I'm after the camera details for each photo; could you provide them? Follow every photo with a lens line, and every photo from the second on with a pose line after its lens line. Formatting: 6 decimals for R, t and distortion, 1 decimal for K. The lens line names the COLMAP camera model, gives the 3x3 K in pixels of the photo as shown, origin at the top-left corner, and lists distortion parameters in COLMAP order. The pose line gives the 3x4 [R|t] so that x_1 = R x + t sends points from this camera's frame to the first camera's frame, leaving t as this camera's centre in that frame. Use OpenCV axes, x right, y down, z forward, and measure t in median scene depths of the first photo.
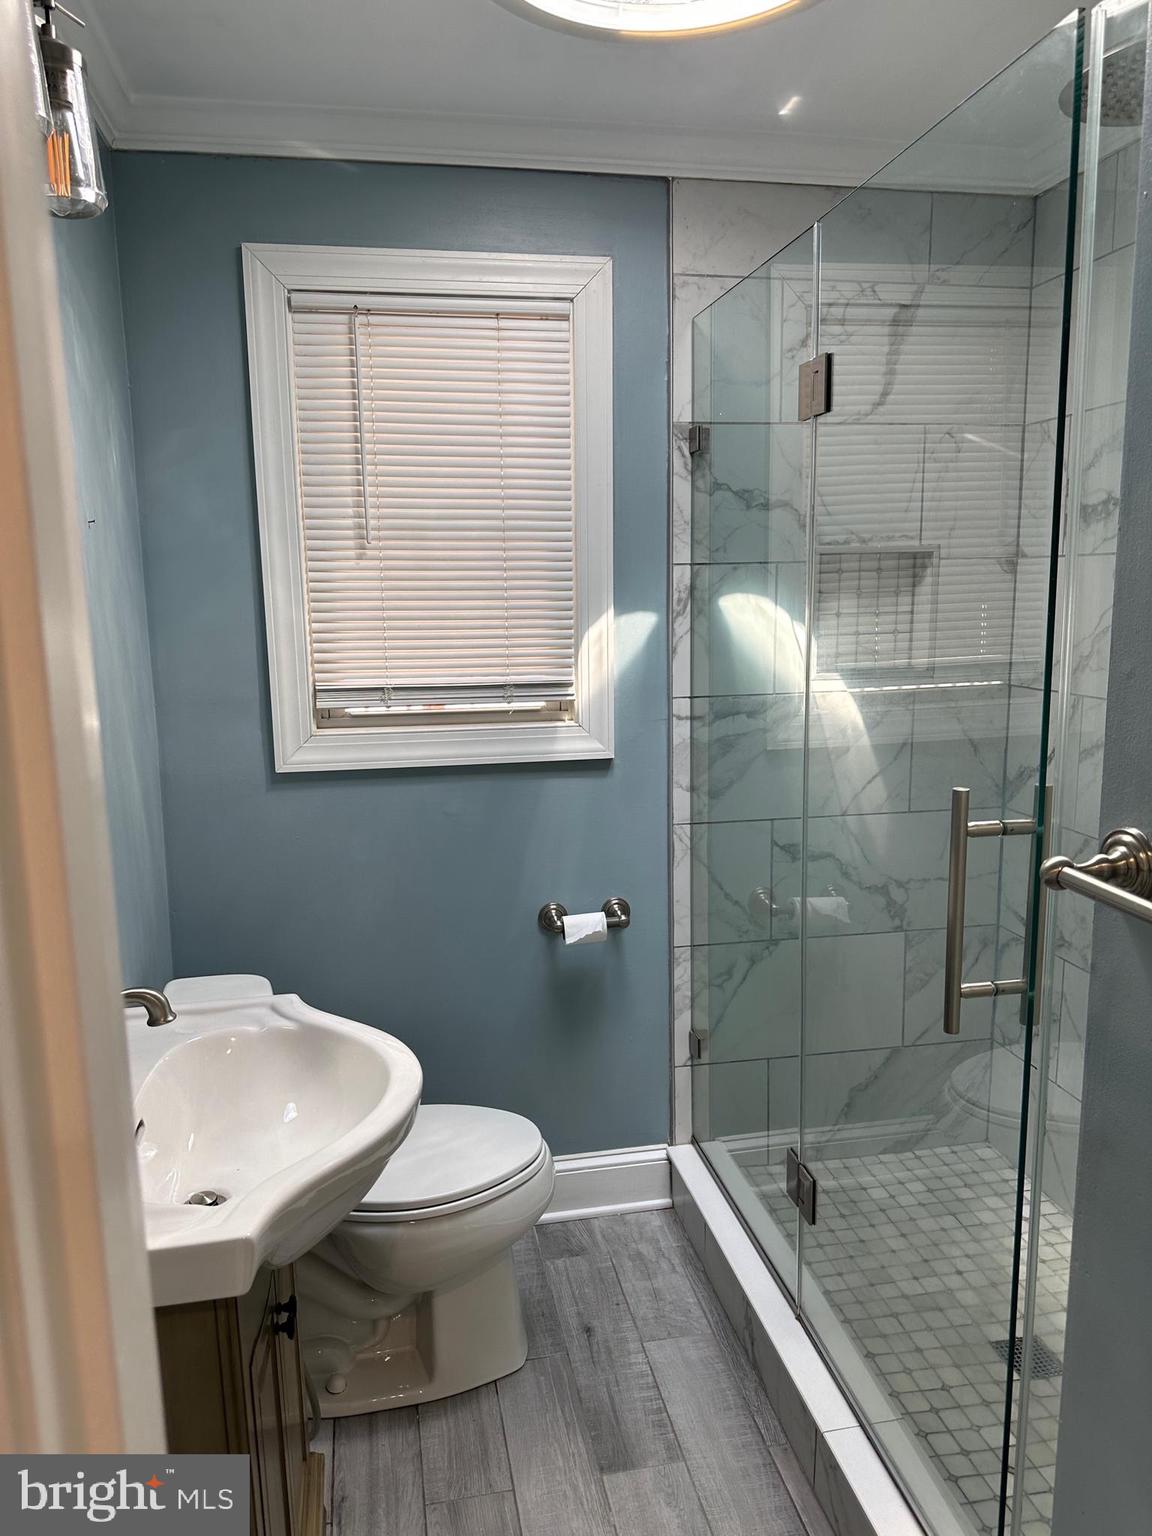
lens RADIAL K [[1064.4, 0, 576.0], [0, 1064.4, 768.0], [0, 0, 1]] dist [0.077511, -0.131601]
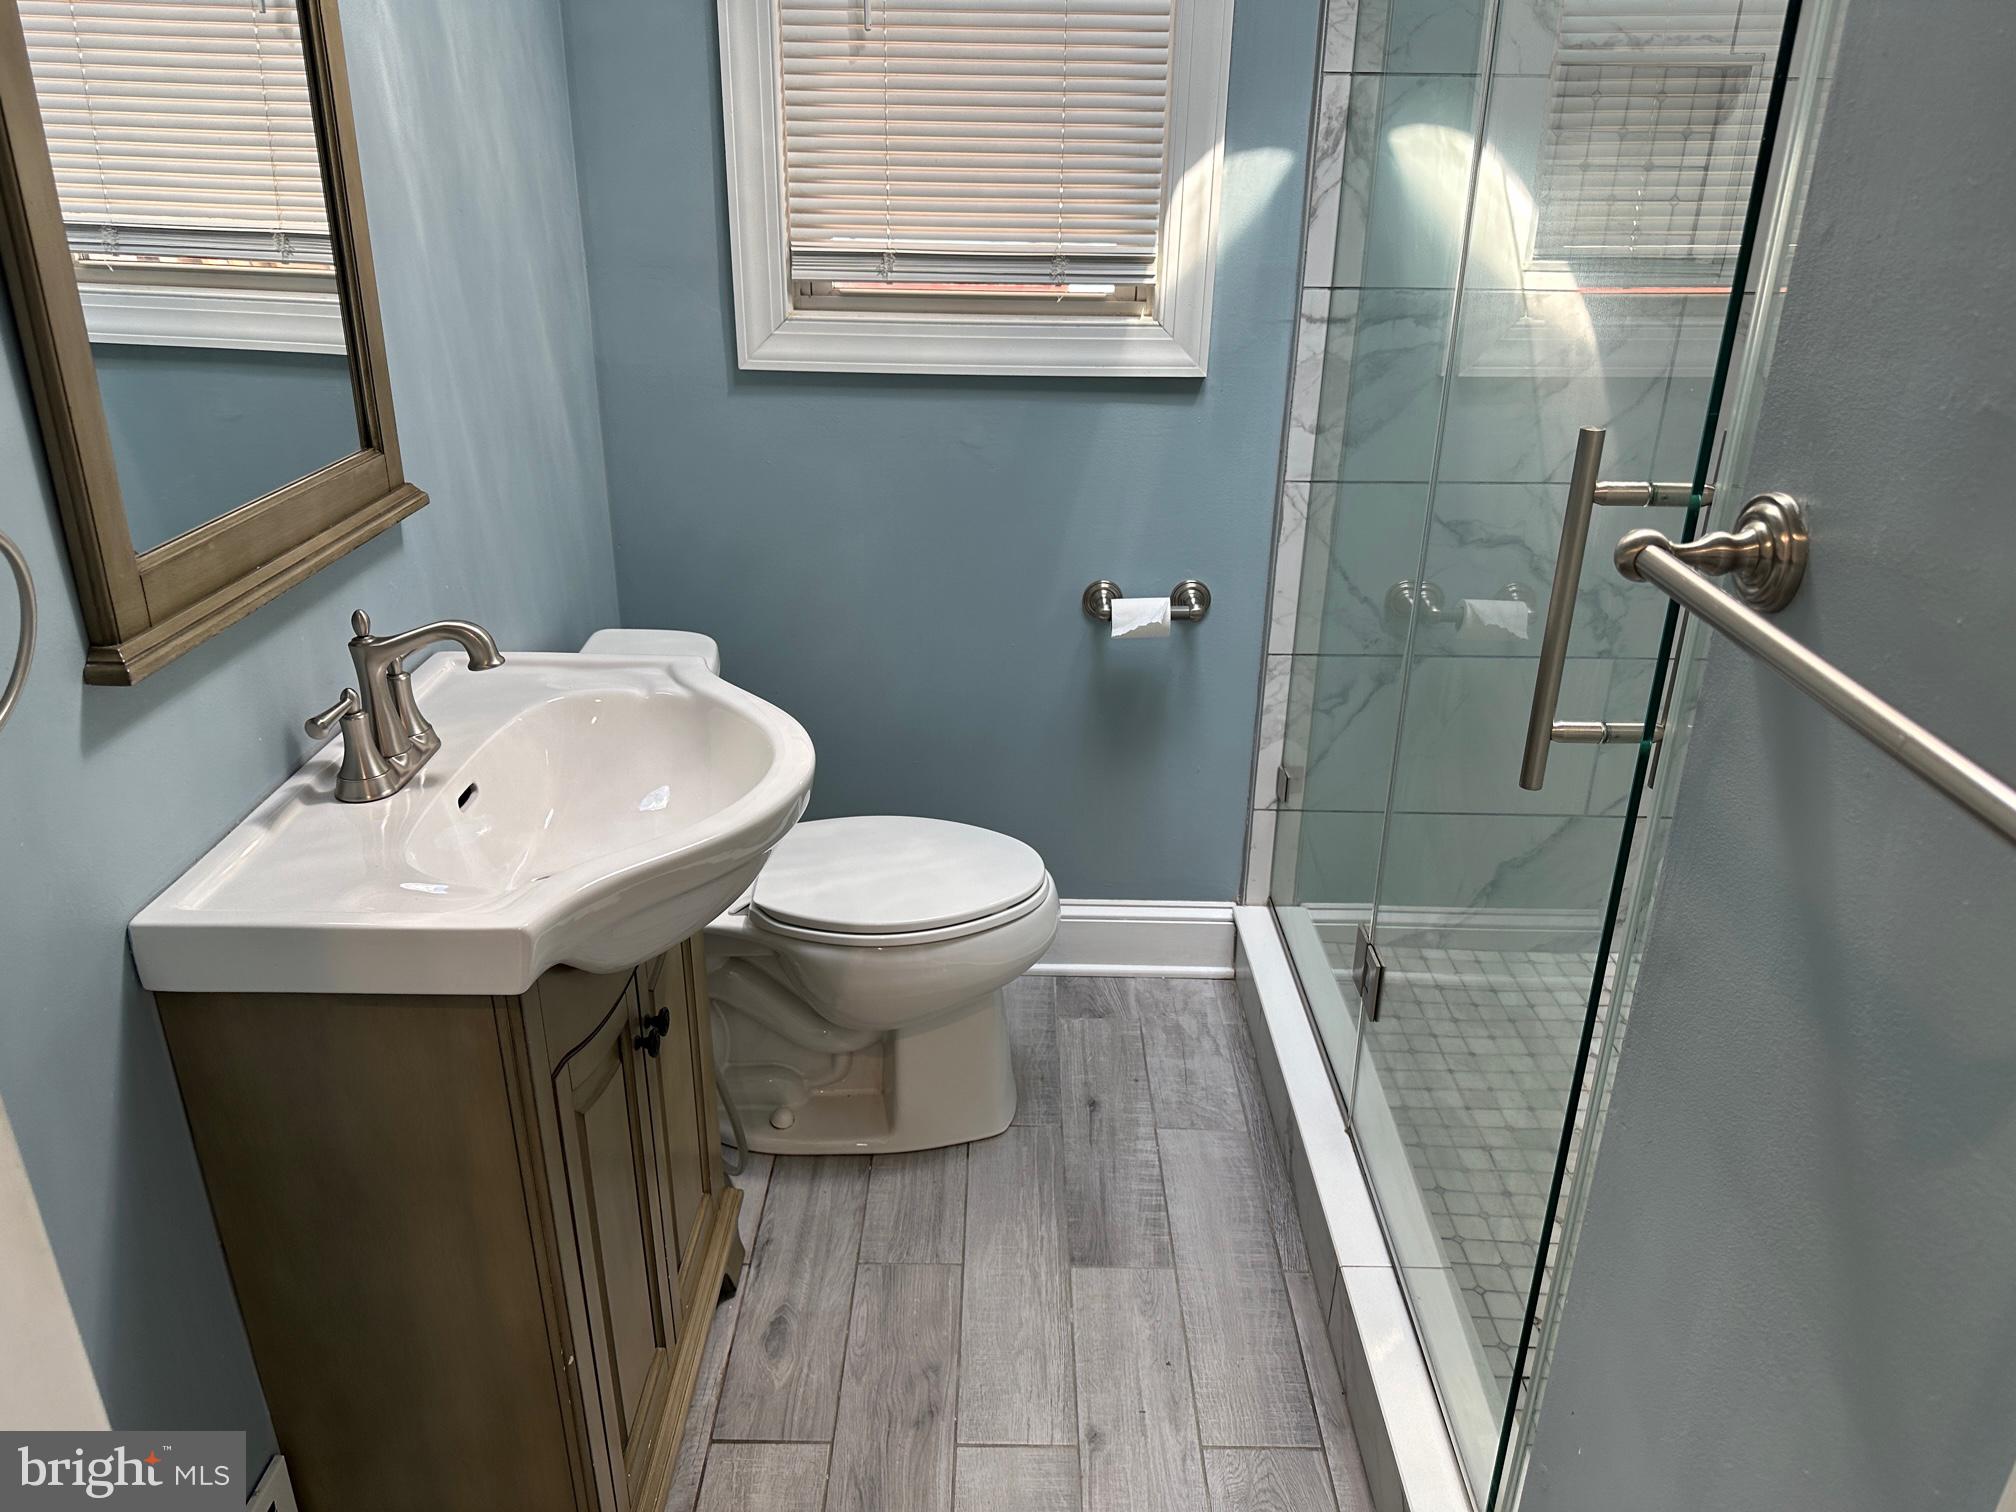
lens RADIAL K [[1397.0, 0, 1008.0], [0, 1397.0, 756.0], [0, 0, 1]] dist [0.077511, -0.131601]
pose [[0.978422, 0.105342, -0.177744, 0.100226], [-0.059104, 0.967016, 0.247763, 0.011015], [0.197981, -0.231912, 0.952376, 0.040363]]
